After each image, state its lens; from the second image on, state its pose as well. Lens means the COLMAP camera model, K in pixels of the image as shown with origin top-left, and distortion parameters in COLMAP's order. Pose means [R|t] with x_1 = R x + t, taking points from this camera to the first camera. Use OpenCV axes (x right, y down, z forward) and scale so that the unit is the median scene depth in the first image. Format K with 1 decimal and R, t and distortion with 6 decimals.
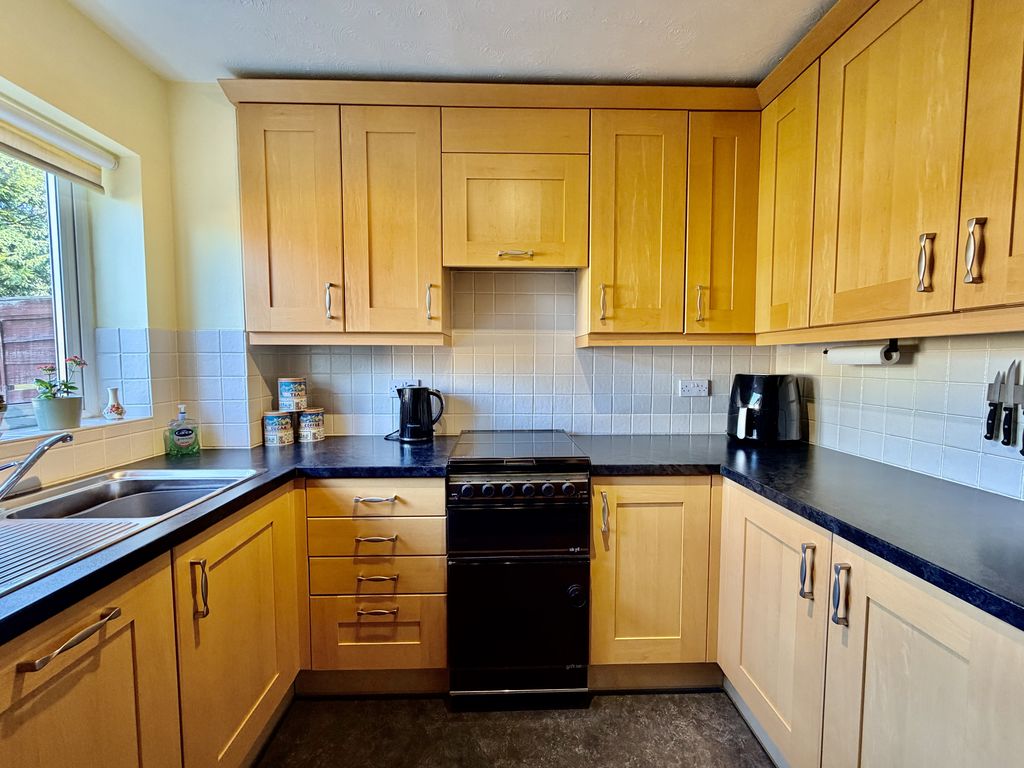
lens RADIAL K [[410.0, 0, 512.0], [0, 410.0, 384.0], [0, 0, 1]] dist [-0.000165, -0.000003]
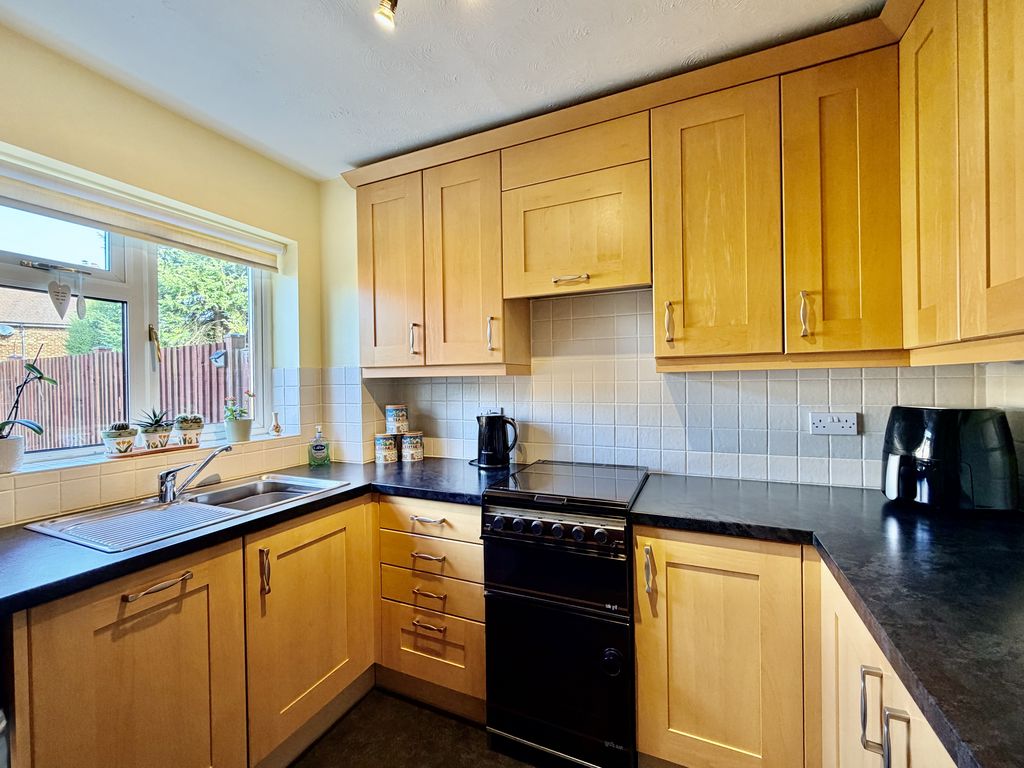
lens RADIAL K [[427.2, 0, 512.0], [0, 427.2, 384.0], [0, 0, 1]] dist [-0.001149, -0.000082]
pose [[0.898201, -0.010979, -0.439448, 0.331328], [-0.010577, 0.998859, -0.046572, -0.024777], [0.439458, 0.046479, 0.897060, 0.058699]]
